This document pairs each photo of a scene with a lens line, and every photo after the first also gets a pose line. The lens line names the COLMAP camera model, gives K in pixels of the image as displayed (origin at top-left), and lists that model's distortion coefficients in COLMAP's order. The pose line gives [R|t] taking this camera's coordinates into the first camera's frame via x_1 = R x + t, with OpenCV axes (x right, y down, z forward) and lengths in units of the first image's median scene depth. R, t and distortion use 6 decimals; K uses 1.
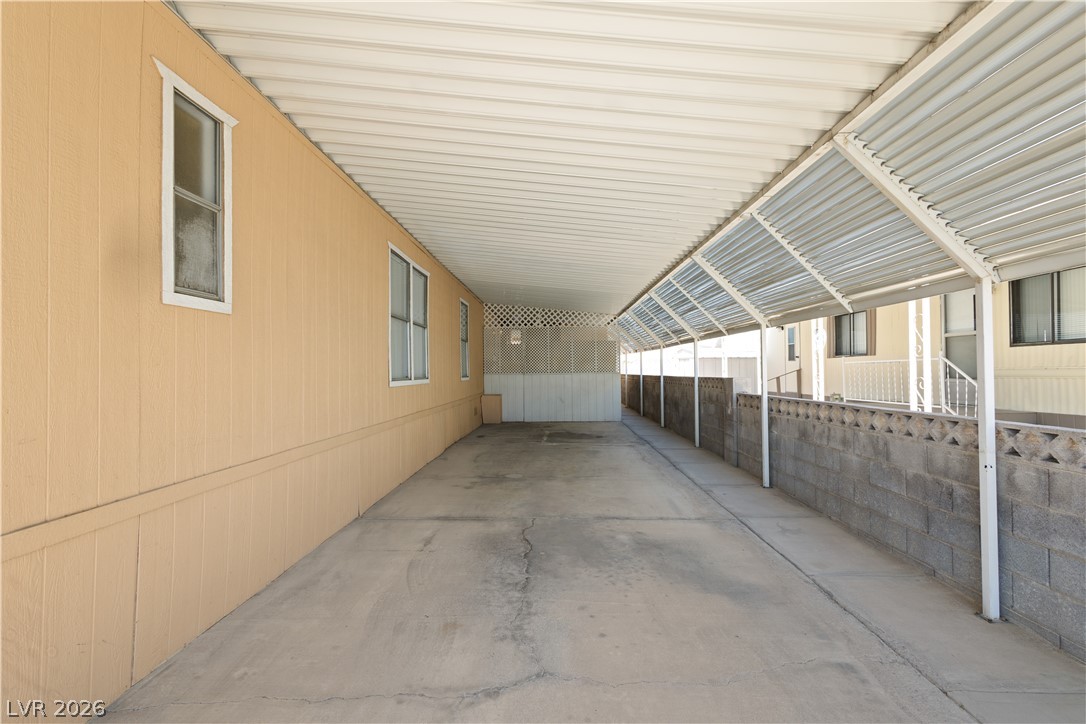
lens RADIAL K [[480.7, 0, 541.2], [0, 480.7, 358.8], [0, 0, 1]] dist [0.001699, 0.001059]
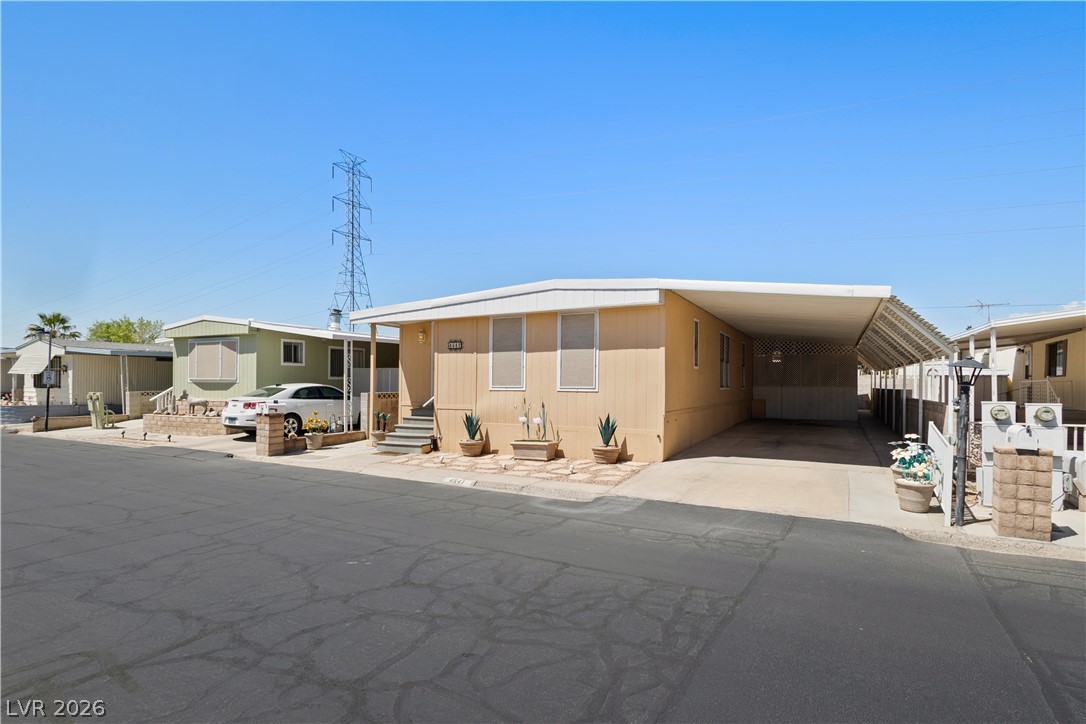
lens RADIAL K [[480.7, 0, 585.1], [0, 480.7, 380.5], [0, 0, 1]] dist [0.001699, 0.001059]
pose [[0.907312, 0.012638, -0.420268, 0.035602], [-0.004686, 0.999790, 0.019949, -0.012191], [0.420432, -0.016130, 0.907181, -0.572317]]
